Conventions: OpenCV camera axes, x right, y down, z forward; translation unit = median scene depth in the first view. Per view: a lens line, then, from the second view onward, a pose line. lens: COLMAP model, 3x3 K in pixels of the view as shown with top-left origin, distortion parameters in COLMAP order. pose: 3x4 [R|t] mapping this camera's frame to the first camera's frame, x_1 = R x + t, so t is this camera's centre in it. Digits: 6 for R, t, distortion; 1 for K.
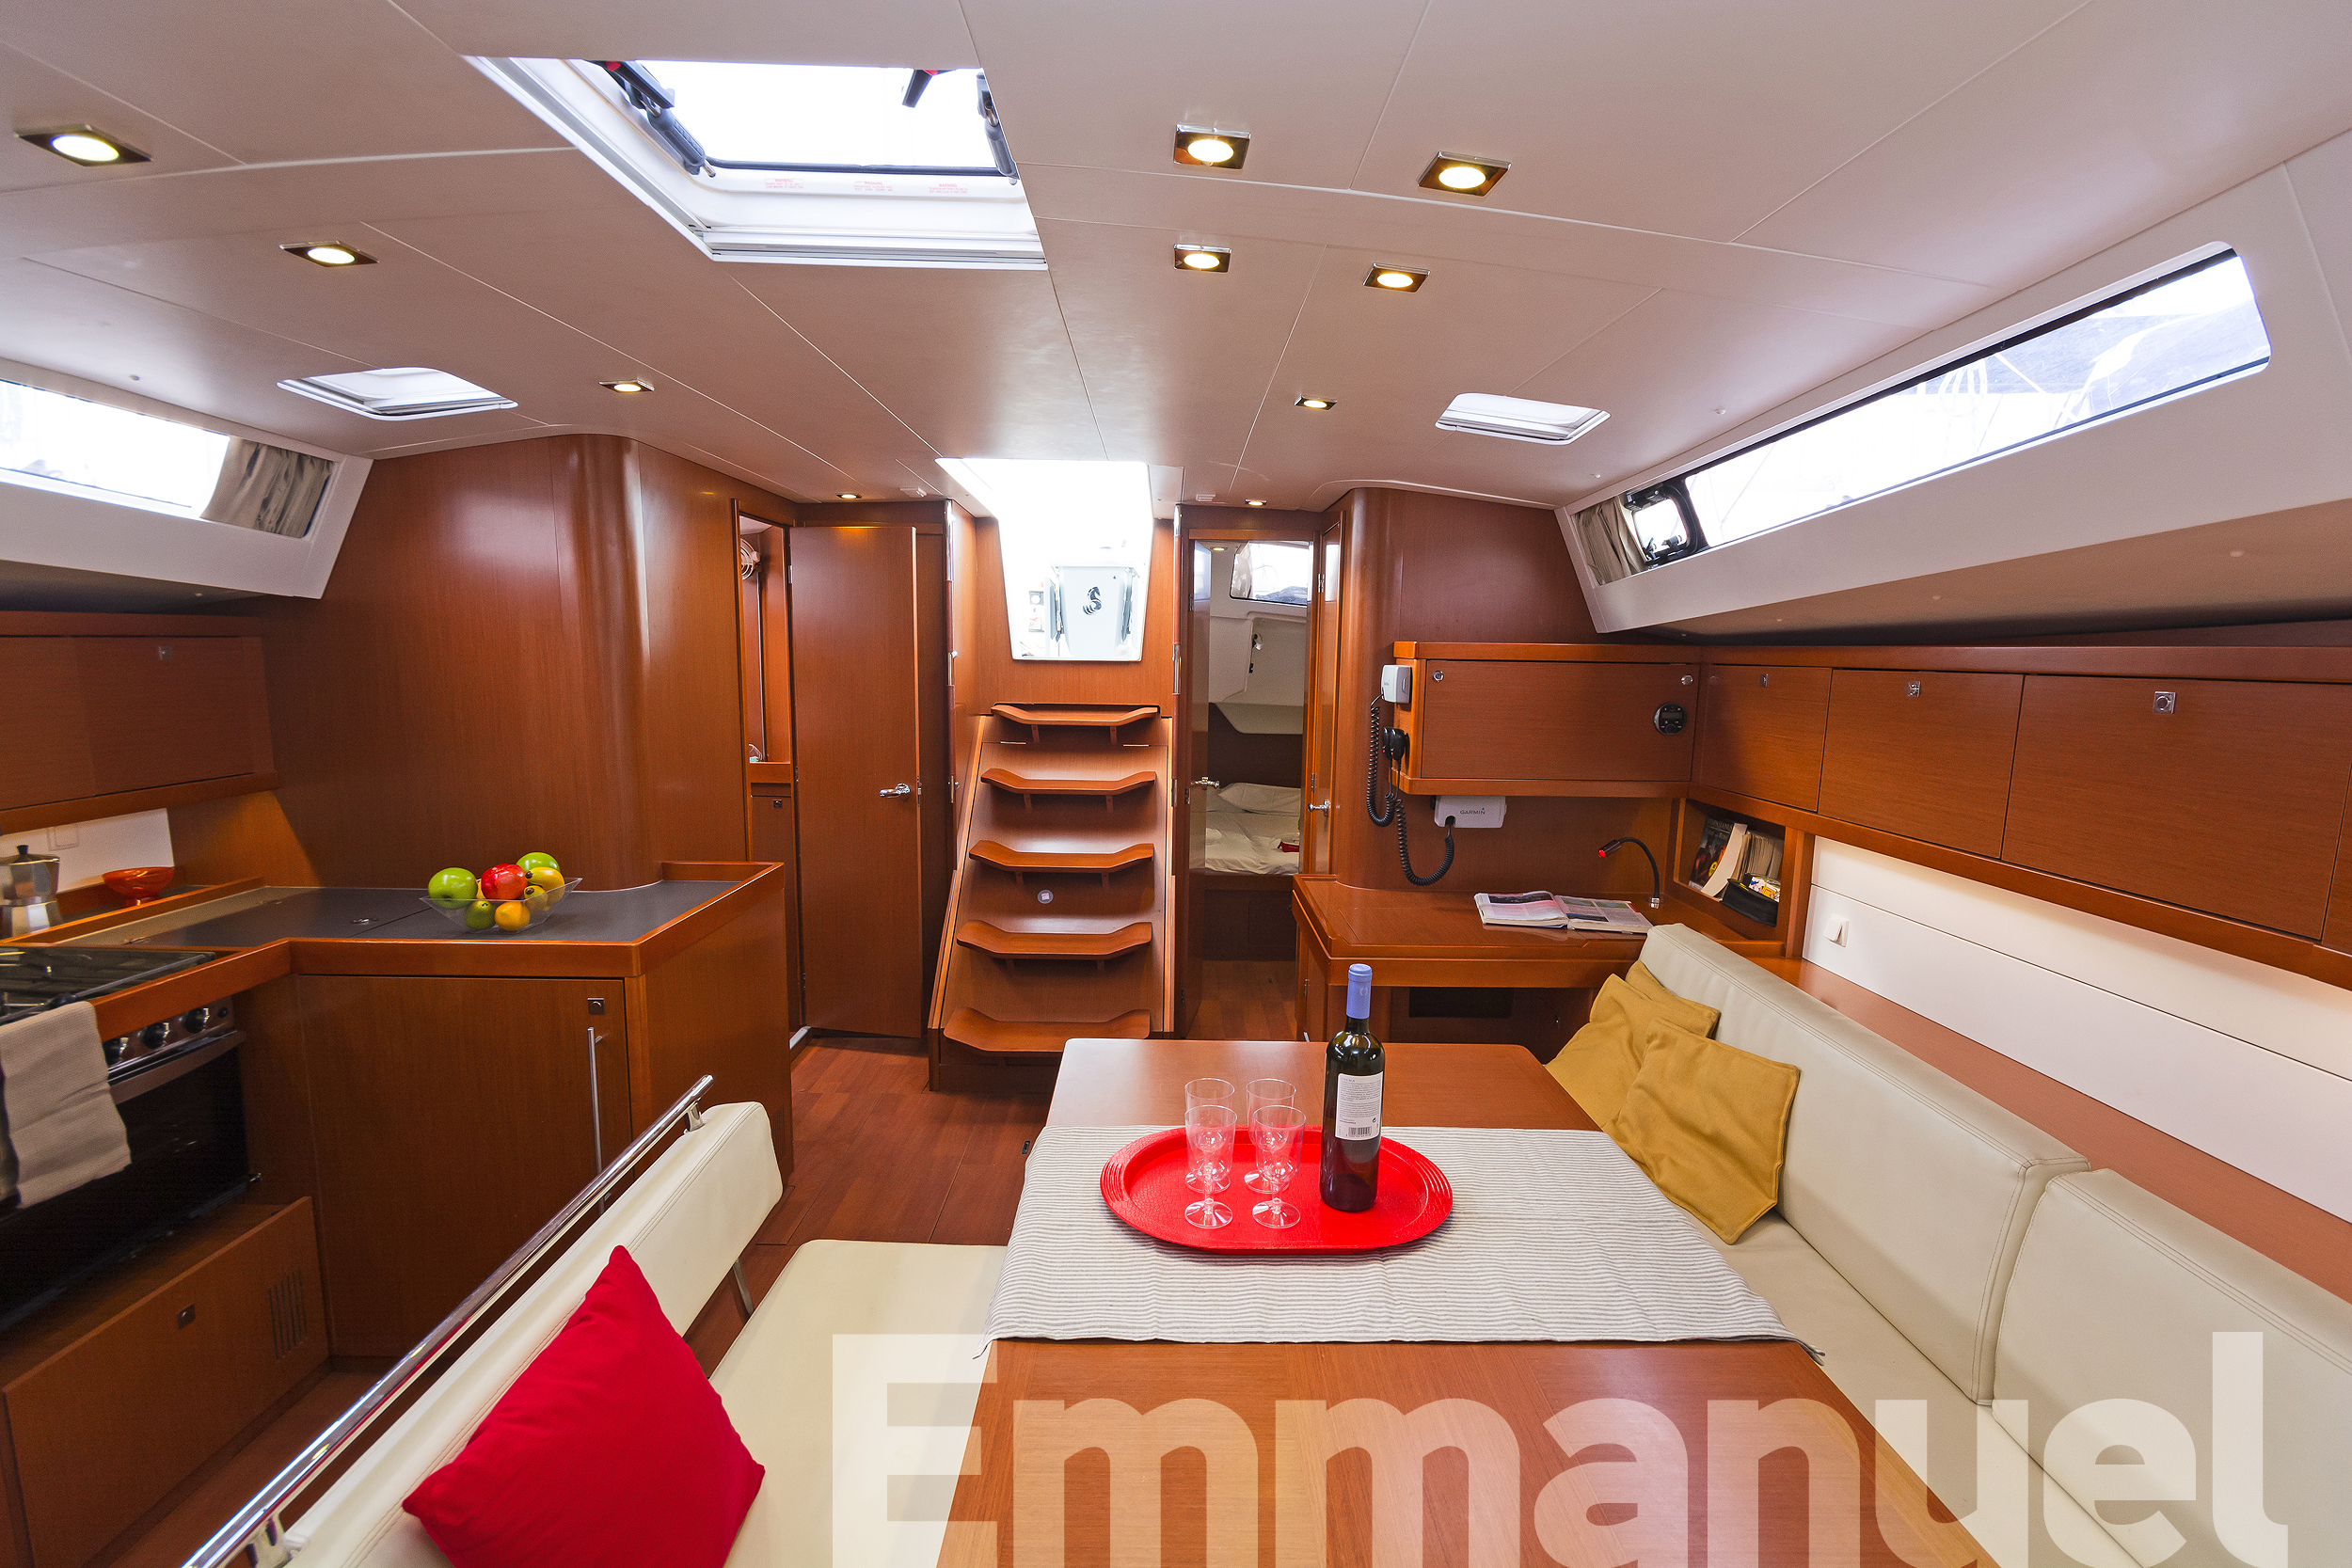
lens RADIAL K [[1047.2, 0, 1192.0], [0, 1047.2, 793.1], [0, 0, 1]] dist [0.002056, 0.000256]
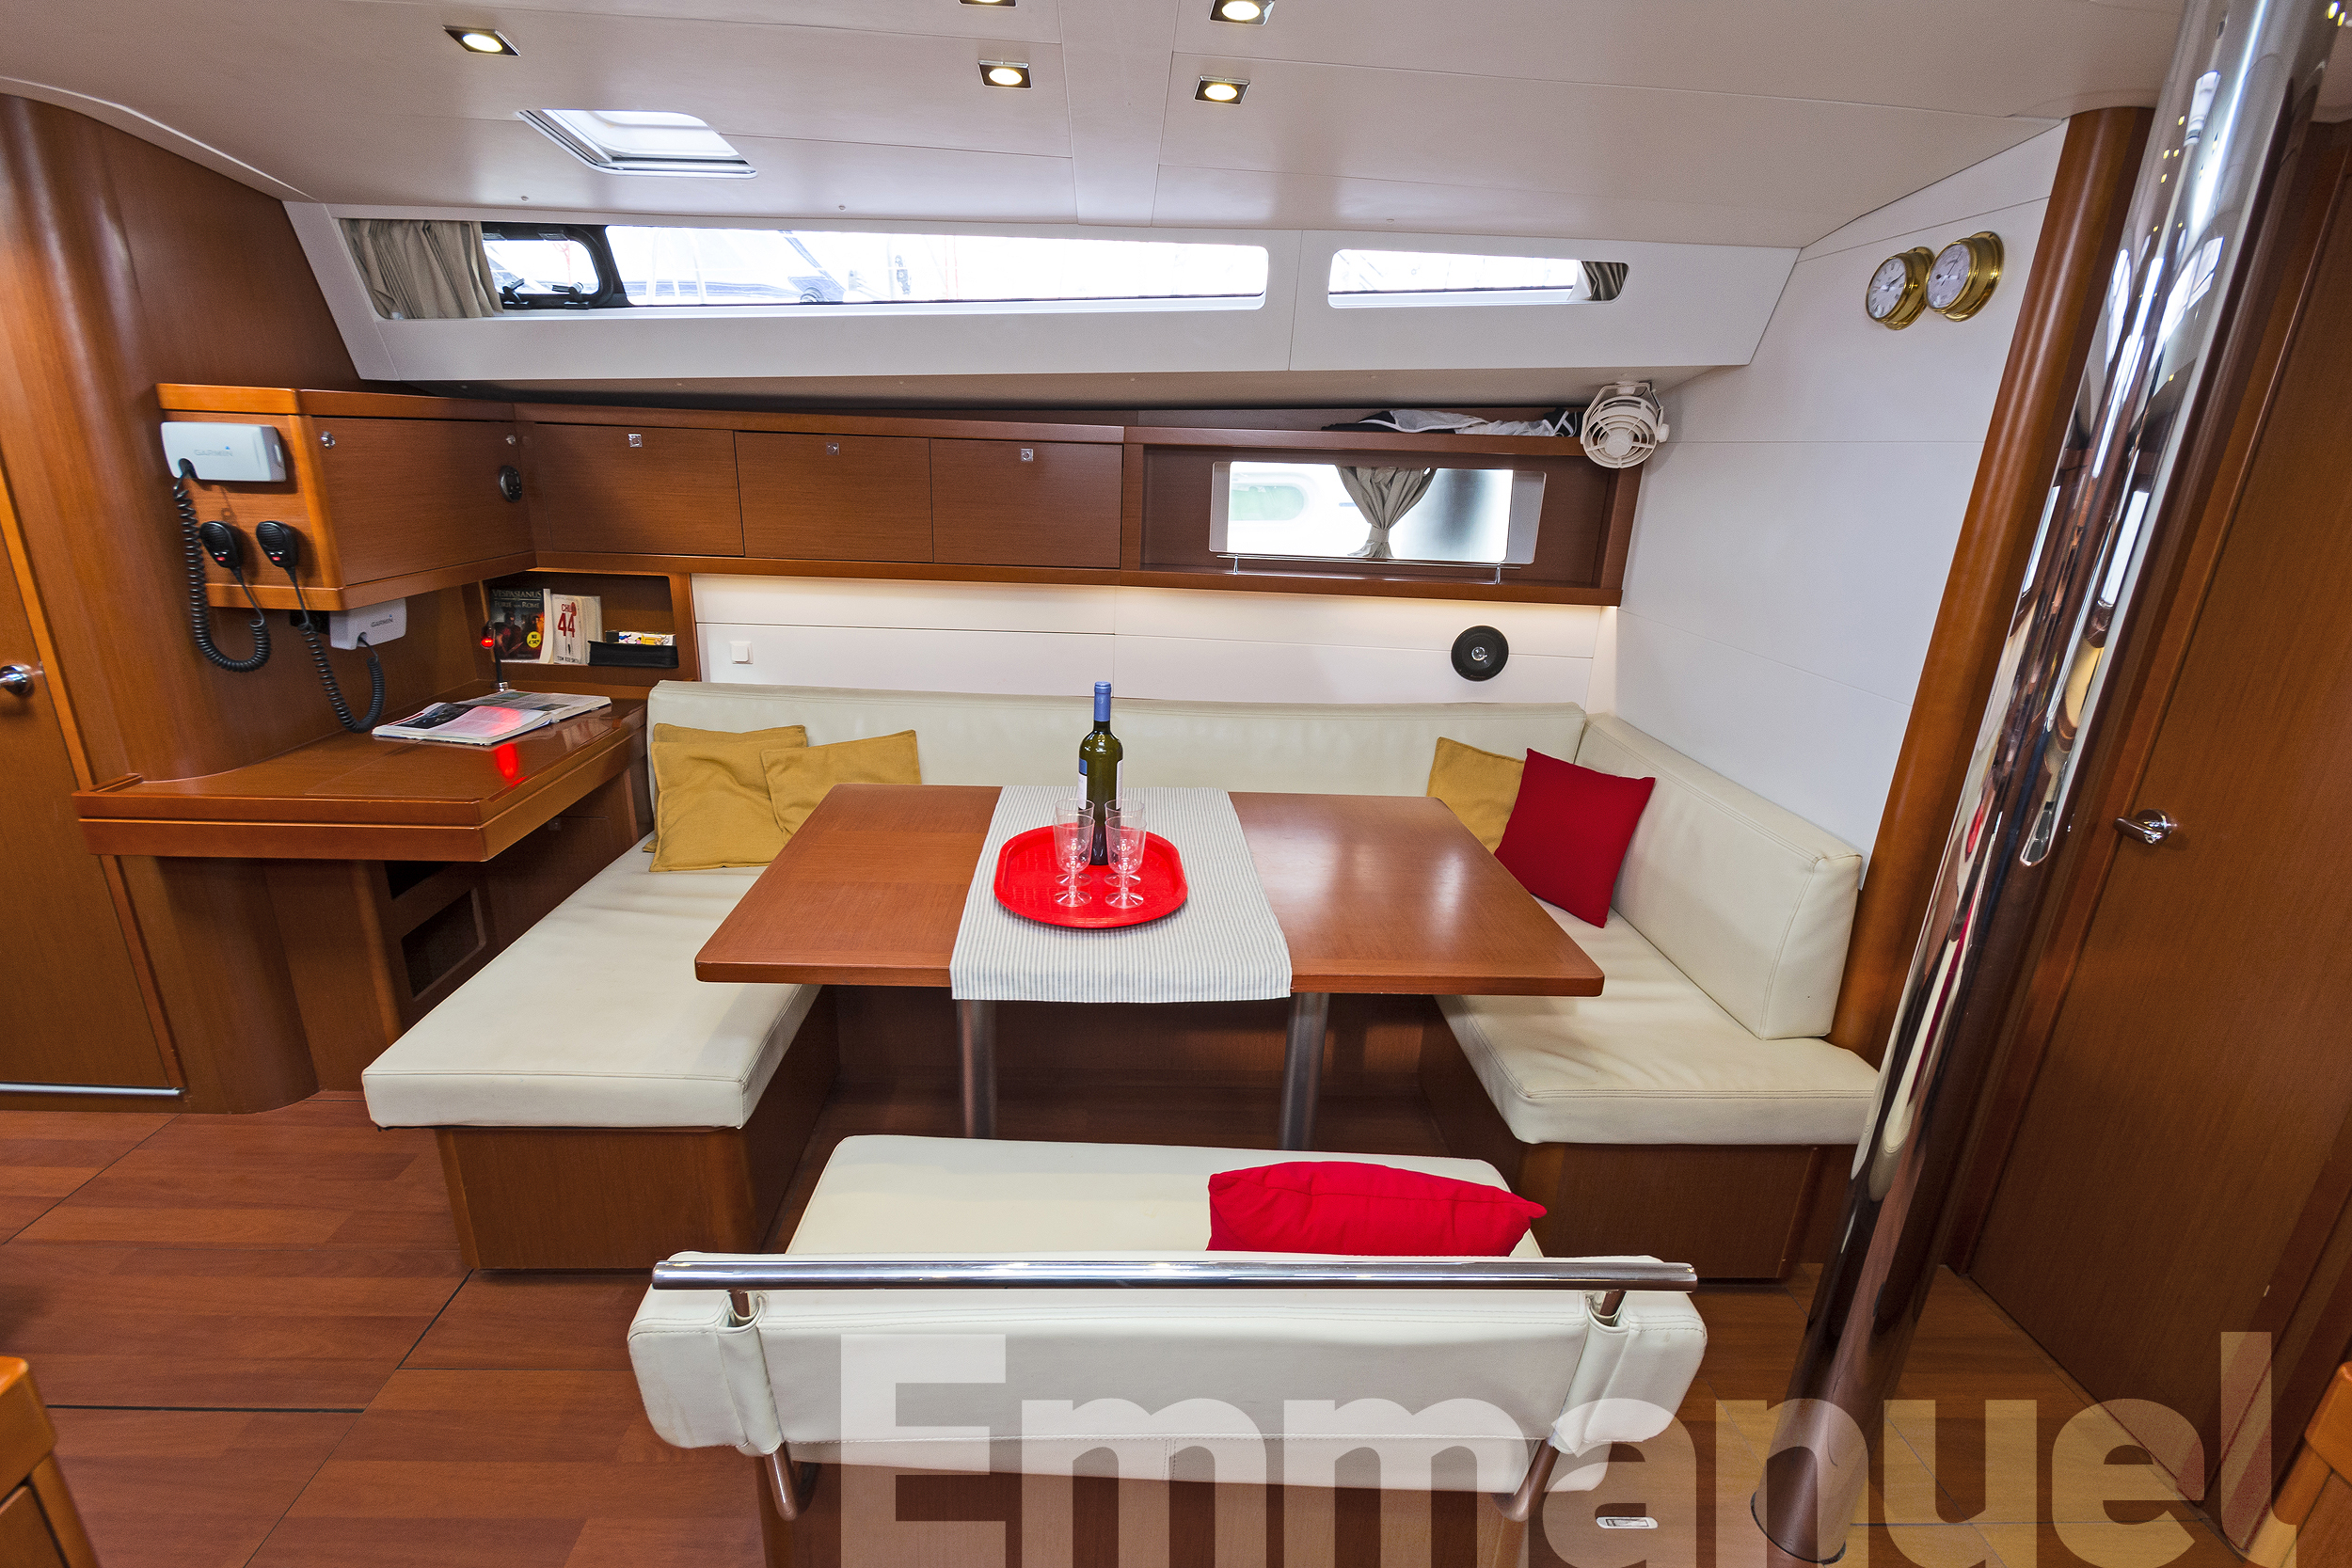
lens RADIAL K [[1069.9, 0, 1145.4], [0, 1069.9, 816.9], [0, 0, 1]] dist [-0.000805, -0.000738]
pose [[-0.008370, -0.347093, 0.937793, -0.533419], [0.101703, 0.932667, 0.346104, -0.064559], [-0.994780, 0.098273, 0.027494, 0.424378]]
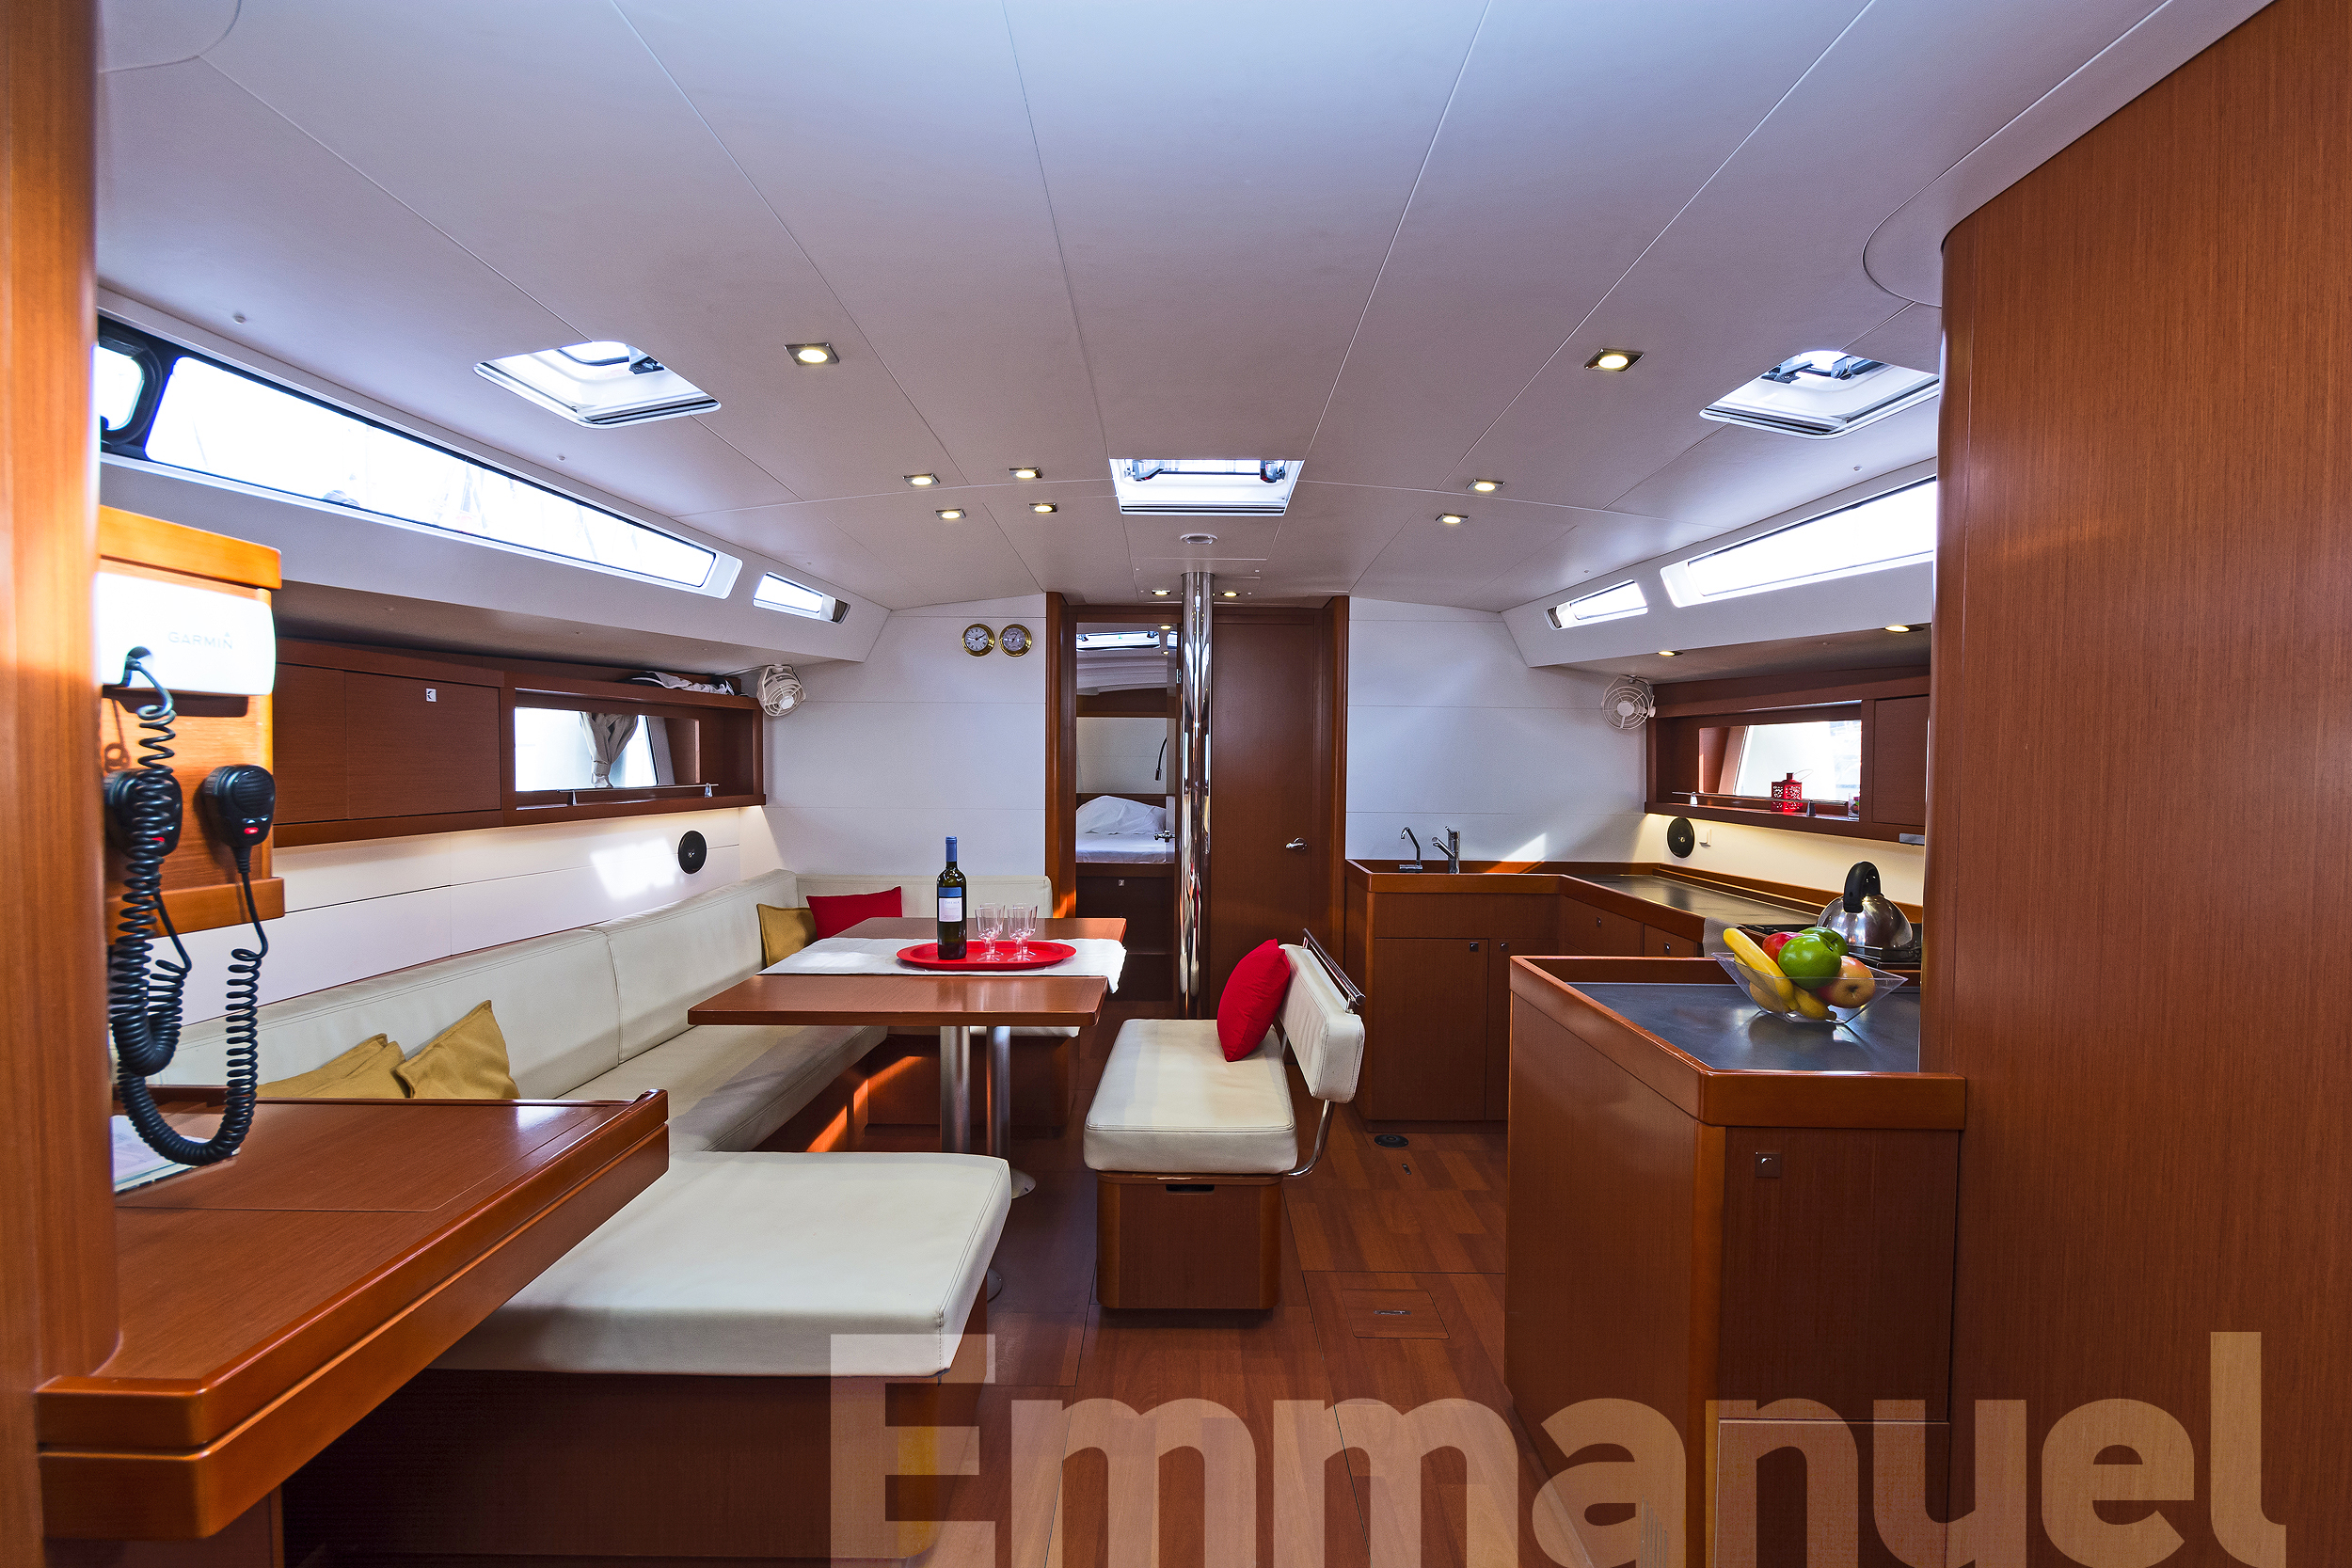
lens RADIAL K [[1016.2, 0, 1179.0], [0, 1016.2, 769.2], [0, 0, 1]] dist [-0.002550, -0.000131]
pose [[-0.999379, -0.028594, 0.020582, -0.148008], [-0.025397, 0.989592, 0.141646, -0.120304], [-0.024418, 0.141035, -0.989703, 1.355845]]
